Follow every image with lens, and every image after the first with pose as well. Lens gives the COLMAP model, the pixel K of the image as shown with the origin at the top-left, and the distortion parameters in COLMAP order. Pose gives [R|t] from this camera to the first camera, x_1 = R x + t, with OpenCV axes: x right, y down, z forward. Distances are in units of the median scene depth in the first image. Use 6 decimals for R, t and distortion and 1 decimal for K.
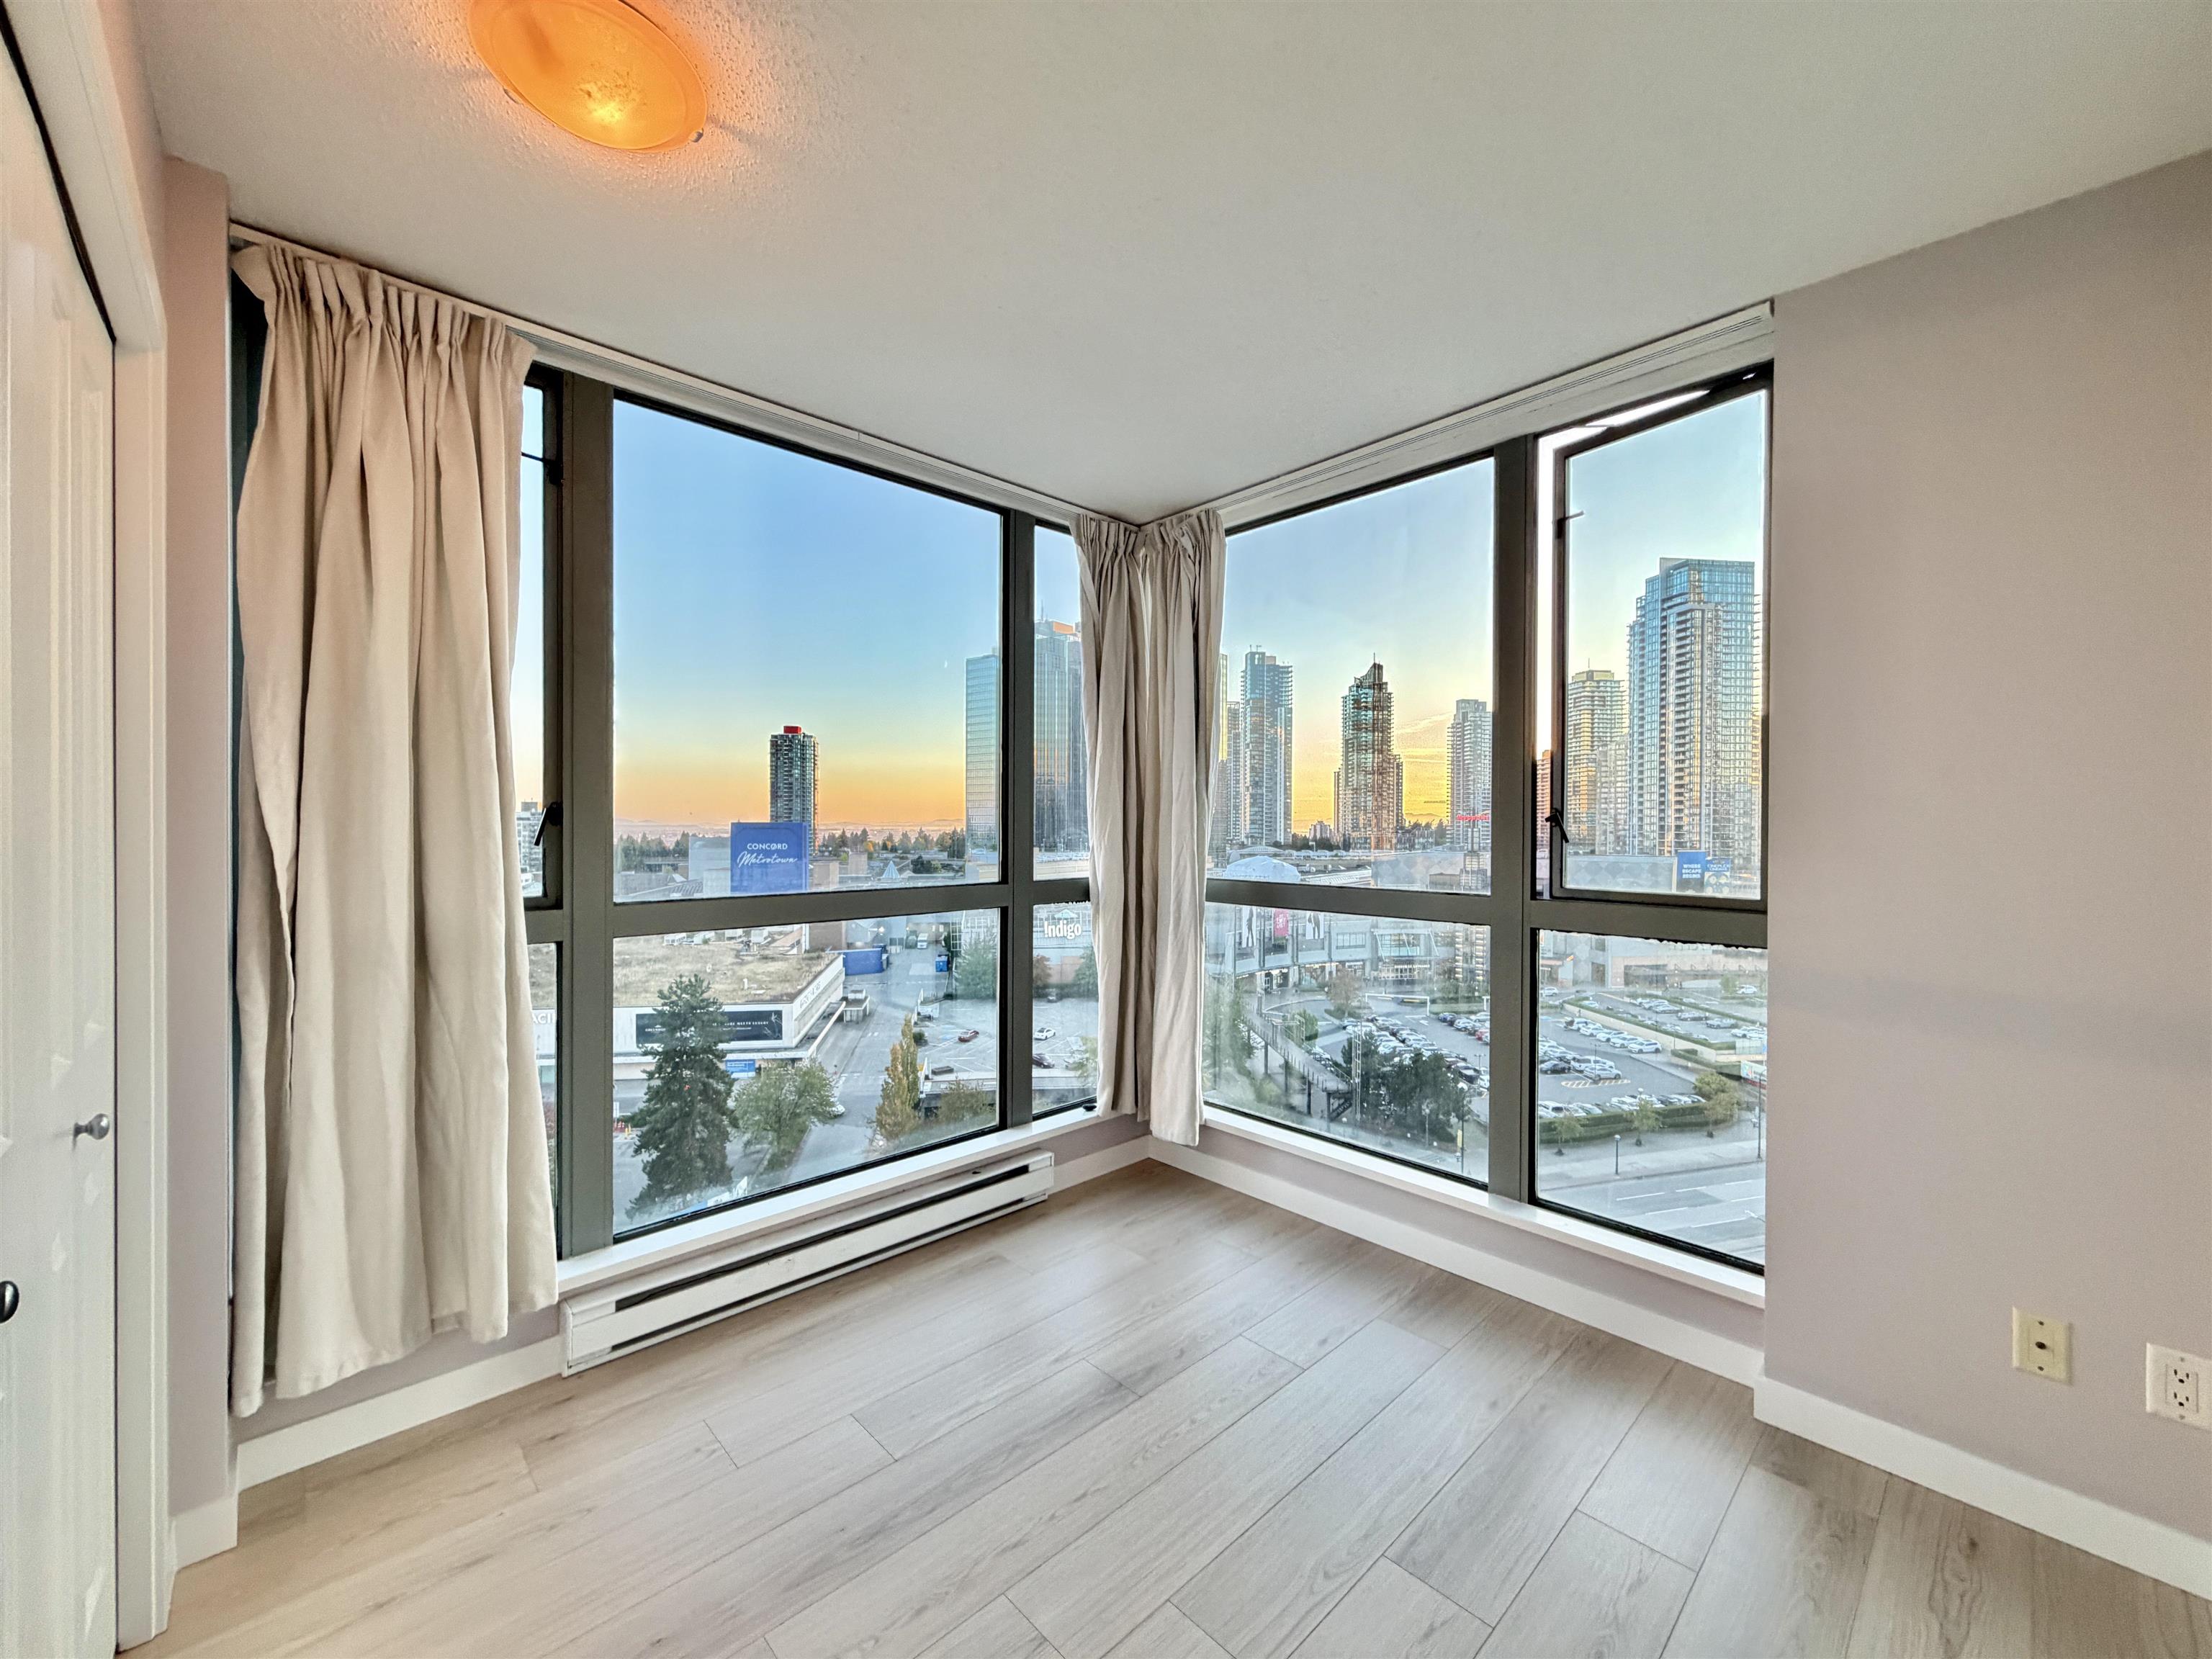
lens RADIAL K [[882.9, 0, 1109.2], [0, 882.9, 824.1], [0, 0, 1]] dist [0.001982, -0.001219]
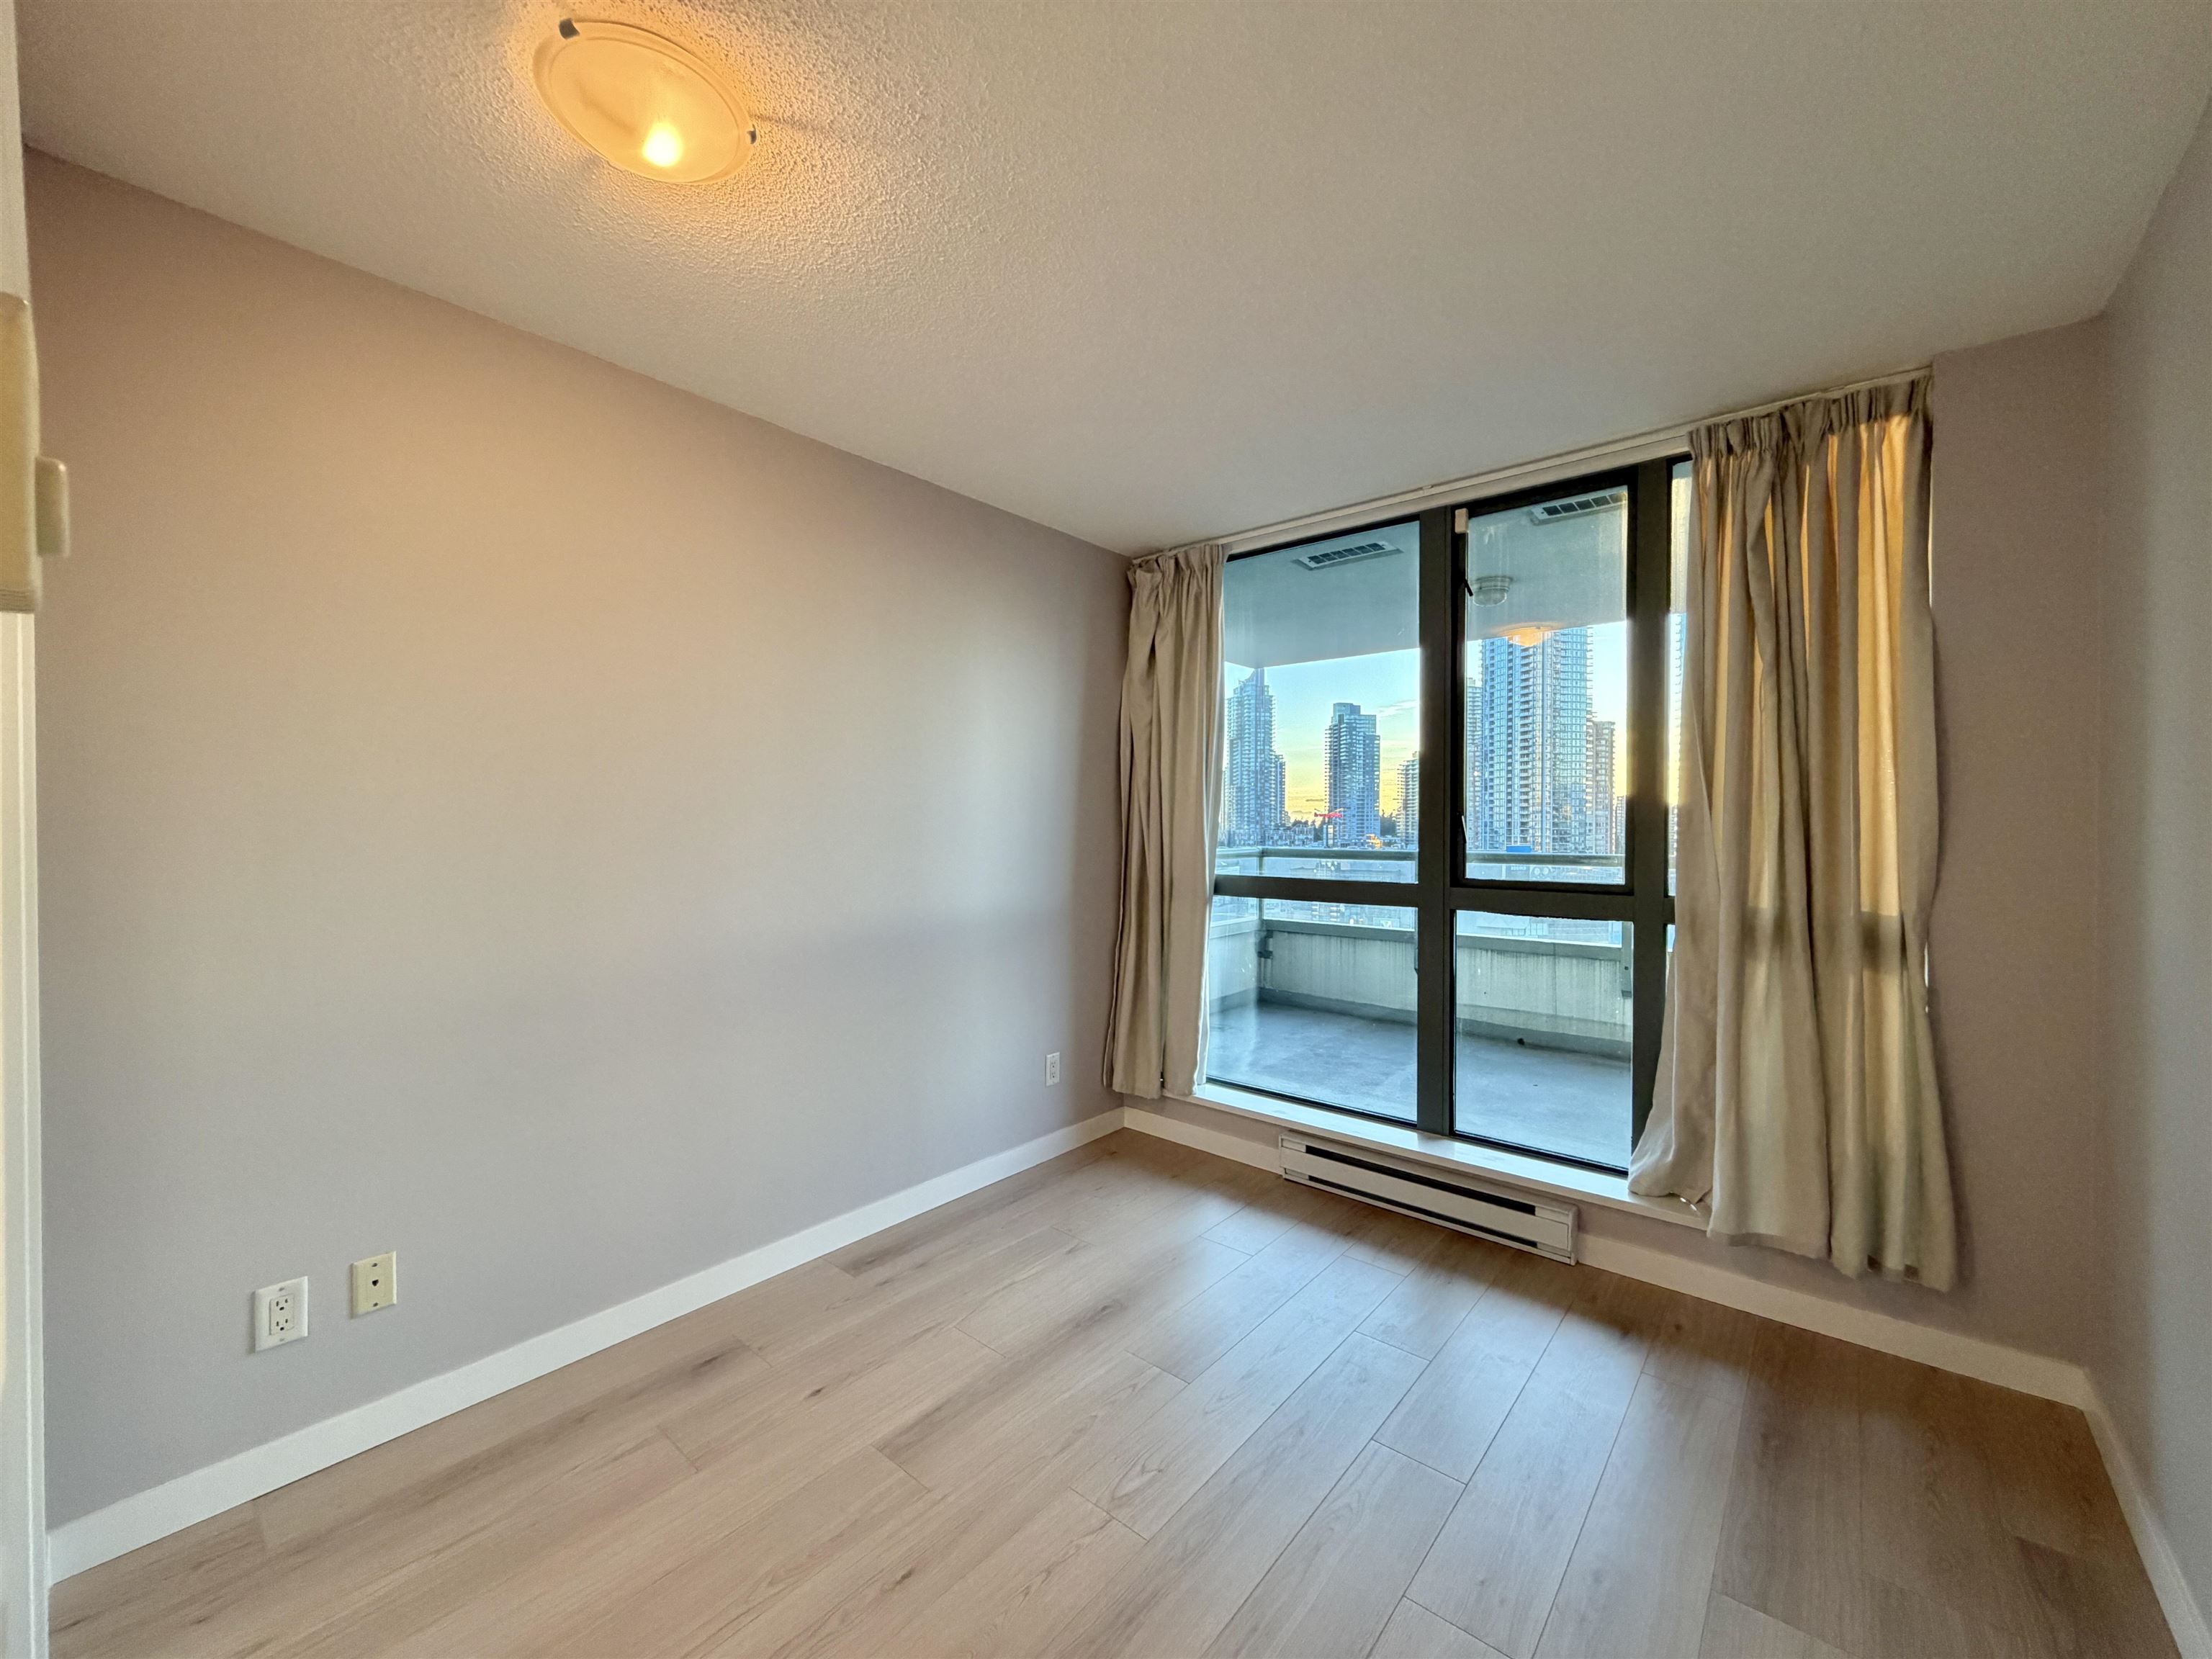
lens RADIAL K [[882.9, 0, 1113.5], [0, 882.9, 816.1], [0, 0, 1]] dist [0.001982, -0.001219]
pose [[0.990427, 0.001775, 0.138025, -0.113403], [-0.001122, 0.999988, -0.004805, -0.003983], [-0.138032, 0.004604, 0.990417, -0.109356]]
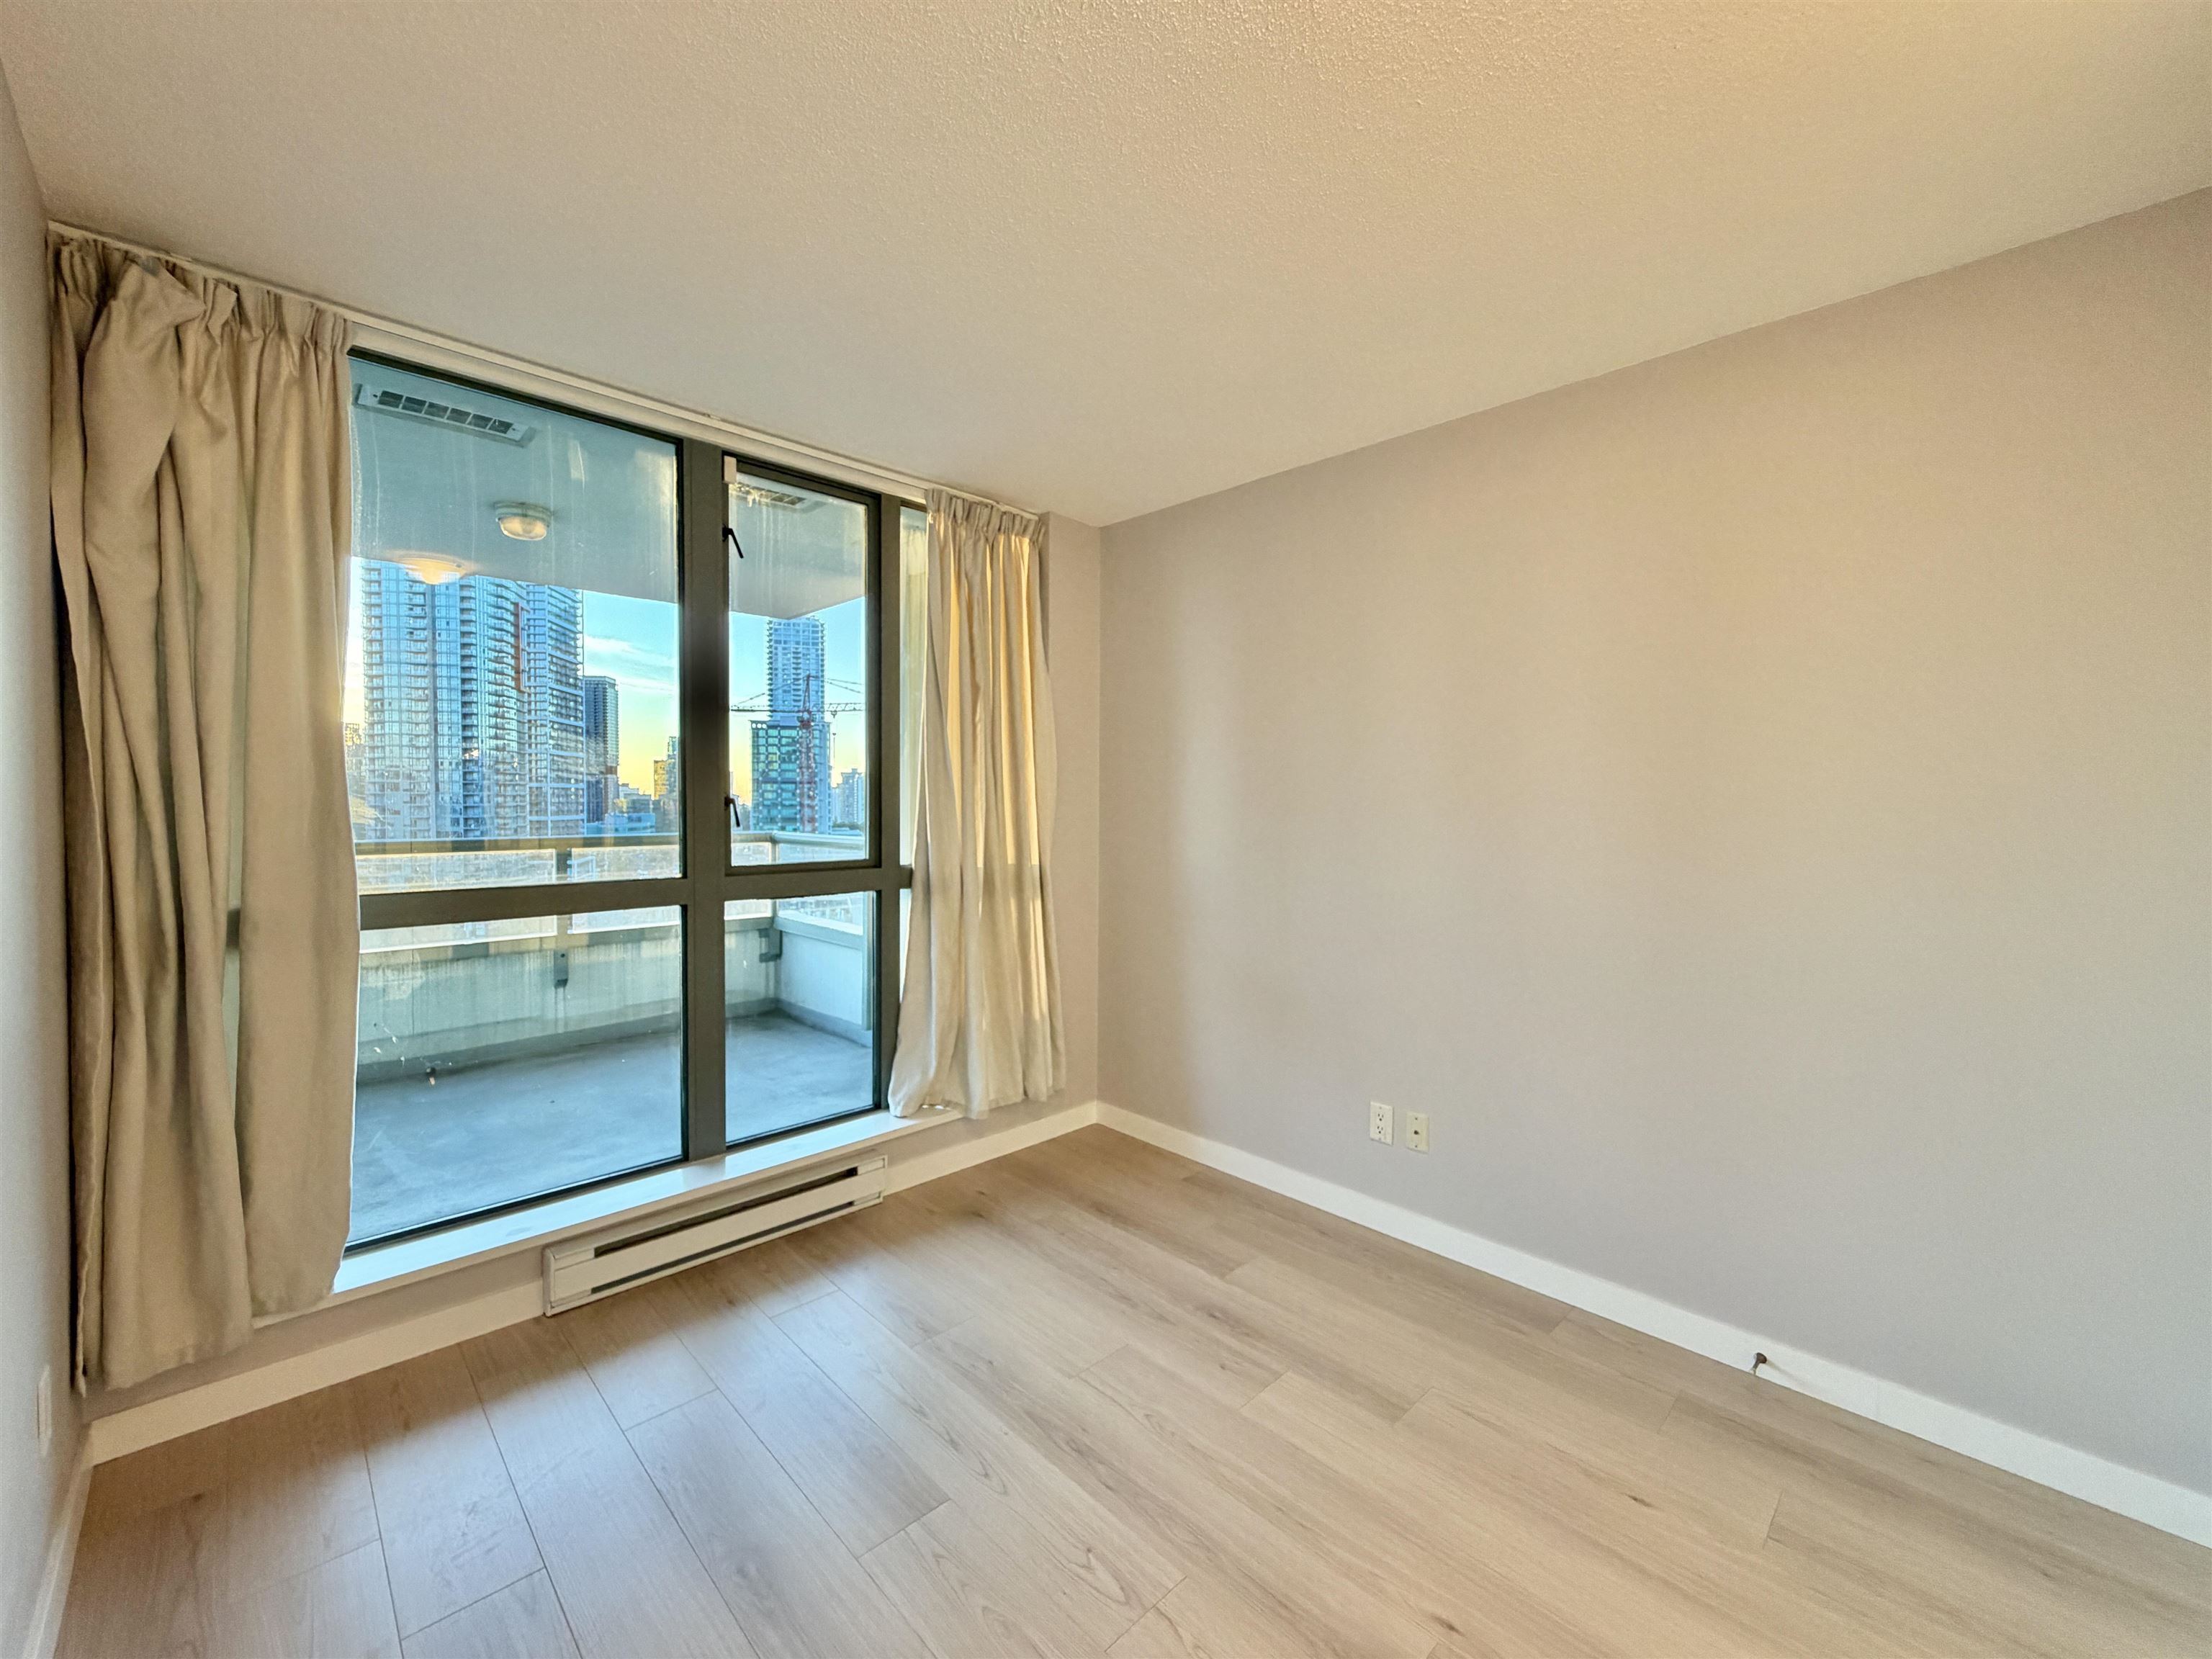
lens RADIAL K [[882.9, 0, 1076.4], [0, 882.9, 824.4], [0, 0, 1]] dist [0.001982, -0.001219]
pose [[-0.020802, -0.019785, 0.999588, -0.458889], [0.001962, 0.999801, 0.019830, 0.000686], [-0.999782, 0.002374, -0.020759, 0.424020]]
